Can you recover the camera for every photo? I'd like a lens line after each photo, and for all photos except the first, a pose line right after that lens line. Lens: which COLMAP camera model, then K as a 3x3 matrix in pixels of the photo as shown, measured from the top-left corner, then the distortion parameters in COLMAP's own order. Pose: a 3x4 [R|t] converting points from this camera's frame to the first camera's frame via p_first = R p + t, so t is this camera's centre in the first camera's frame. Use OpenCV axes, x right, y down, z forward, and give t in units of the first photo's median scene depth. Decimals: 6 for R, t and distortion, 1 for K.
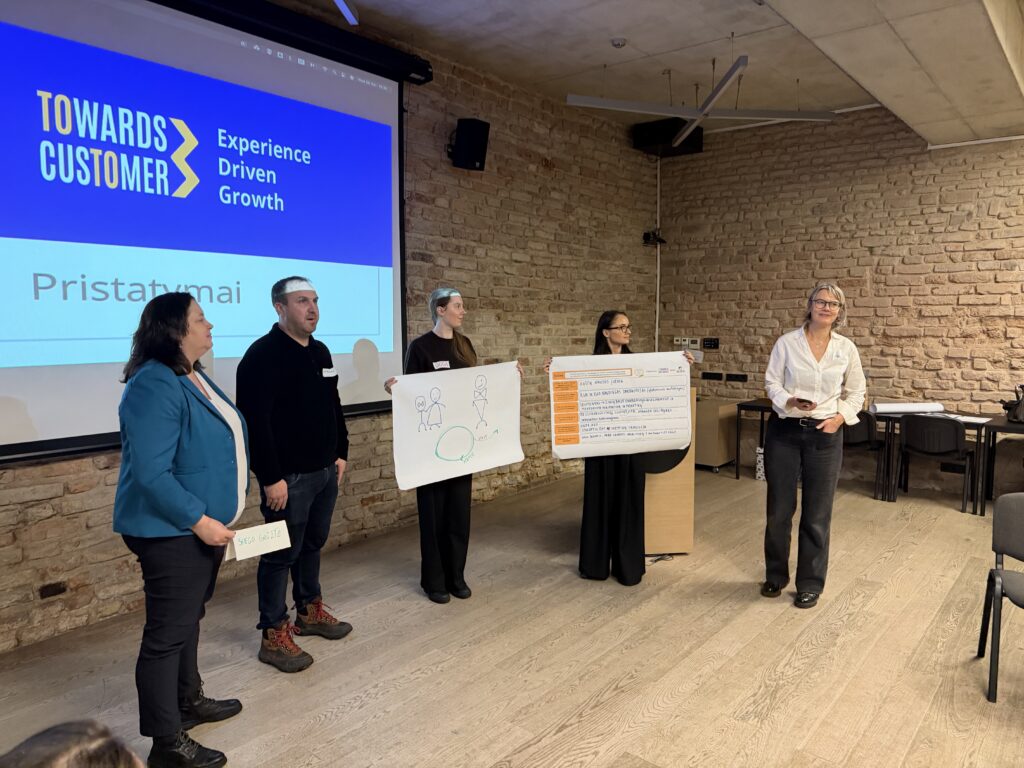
lens RADIAL K [[712.5, 0, 505.5], [0, 712.5, 384.4], [0, 0, 1]] dist [0.075505, -0.094906]
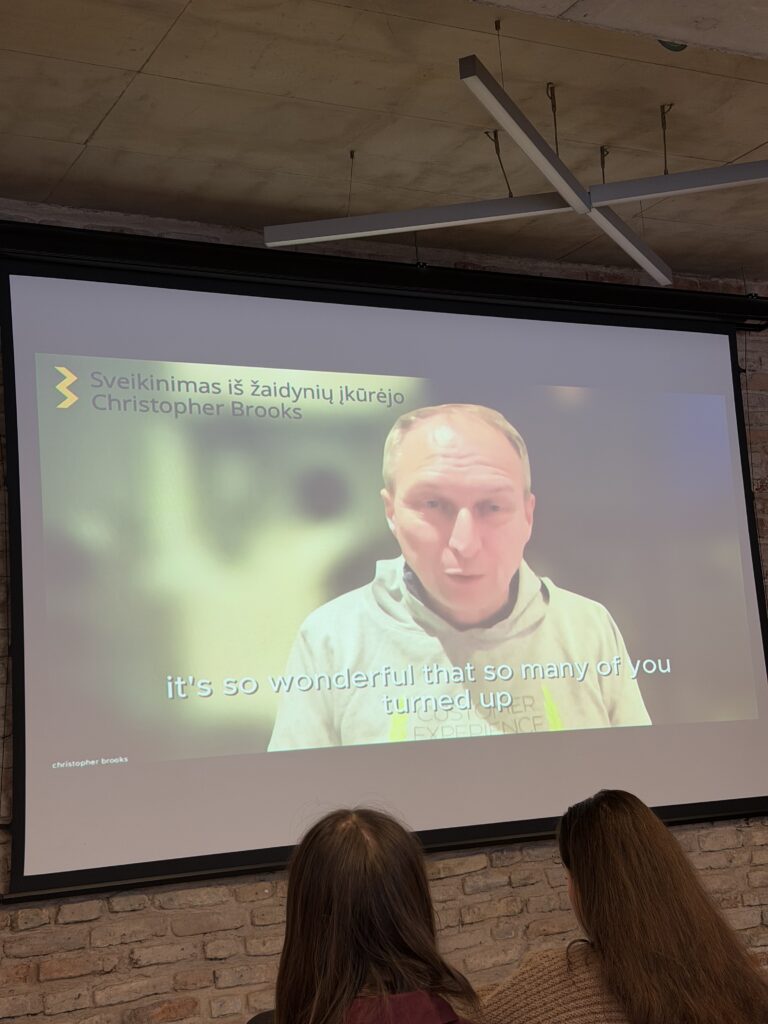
lens RADIAL K [[1416.0, 0, 375.4], [0, 1416.0, 508.4], [0, 0, 1]] dist [0.117795, 0.000000]
pose [[0.920165, -0.129863, -0.369366, 0.026012], [0.036835, 0.967921, -0.248539, 0.075954], [0.389793, 0.215092, 0.895431, -0.331244]]
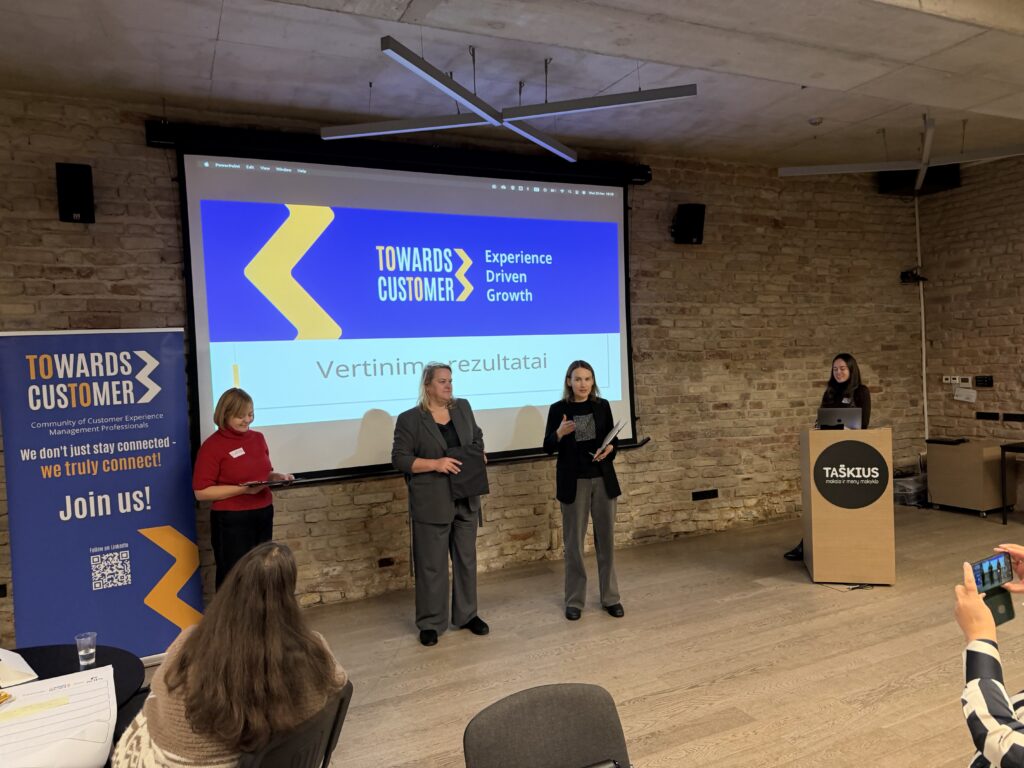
lens RADIAL K [[712.5, 0, 507.7], [0, 712.5, 387.7], [0, 0, 1]] dist [0.075505, -0.094906]
pose [[0.905009, -0.028852, -0.424412, 0.179232], [0.006442, 0.998512, -0.054143, -0.001831], [0.425343, 0.046266, 0.903849, -0.192282]]
